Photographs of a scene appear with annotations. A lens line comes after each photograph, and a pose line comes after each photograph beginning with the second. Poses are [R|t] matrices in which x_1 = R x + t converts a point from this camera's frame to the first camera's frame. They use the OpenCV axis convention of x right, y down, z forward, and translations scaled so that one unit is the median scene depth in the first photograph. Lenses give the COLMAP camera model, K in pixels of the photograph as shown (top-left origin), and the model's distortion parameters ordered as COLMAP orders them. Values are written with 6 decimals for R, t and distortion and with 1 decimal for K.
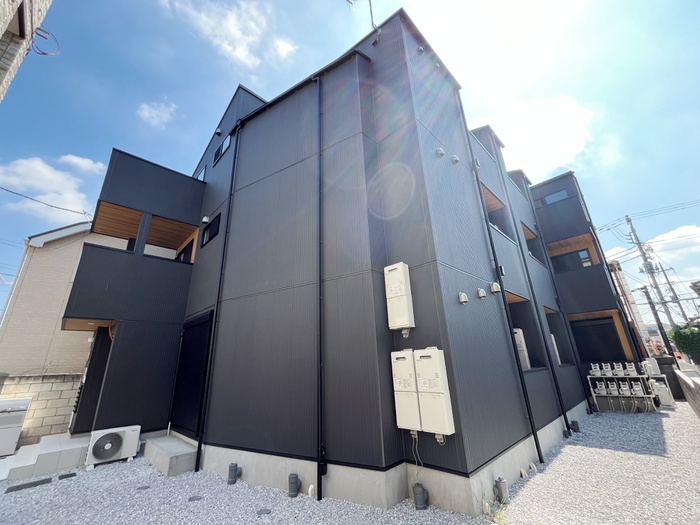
lens RADIAL K [[284.0, 0, 350.0], [0, 284.0, 262.5], [0, 0, 1]] dist [-0.003570, -0.000404]
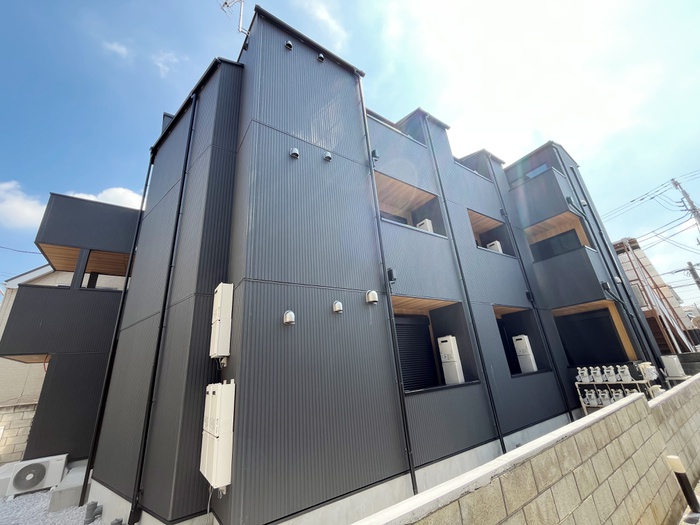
lens RADIAL K [[284.7, 0, 350.0], [0, 284.7, 262.5], [0, 0, 1]] dist [-0.001780, -0.000115]
pose [[0.984751, -0.101540, -0.141263, 0.380563], [0.100431, 0.994831, -0.014979, -0.006844], [0.142053, 0.000563, 0.989859, 0.083150]]
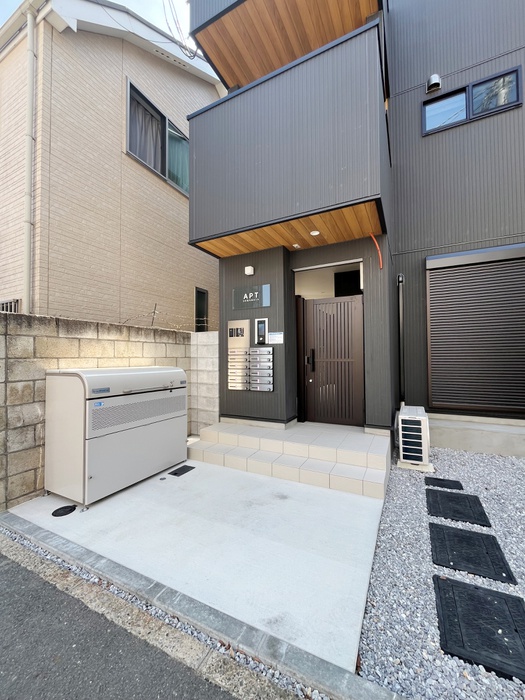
lens RADIAL K [[284.7, 0, 262.5], [0, 284.7, 350.0], [0, 0, 1]] dist [-0.001780, -0.000115]
pose [[0.948949, 0.042288, 0.312582, -0.974492], [-0.135699, 0.949313, 0.283532, 0.240433], [-0.284749, -0.311474, 0.906588, 0.418179]]
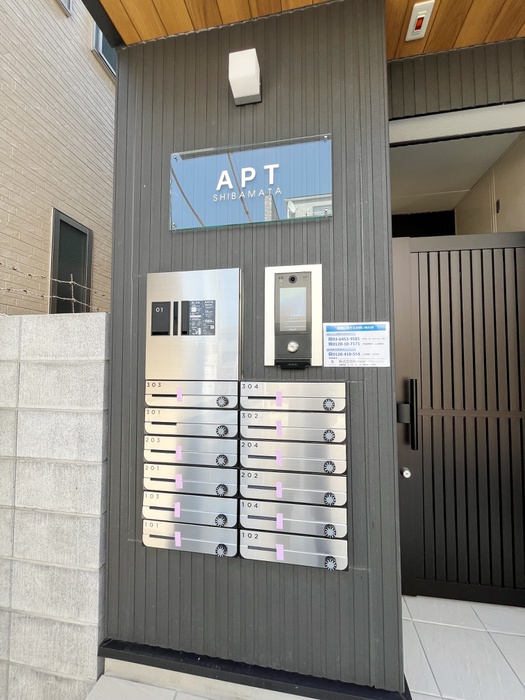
lens RADIAL K [[284.7, 0, 262.5], [0, 284.7, 350.0], [0, 0, 1]] dist [-0.001780, -0.000115]
pose [[0.814692, 0.067501, 0.575951, -0.903706], [-0.226207, 0.951513, 0.208457, 0.341212], [-0.533954, -0.300112, 0.790459, 0.782075]]
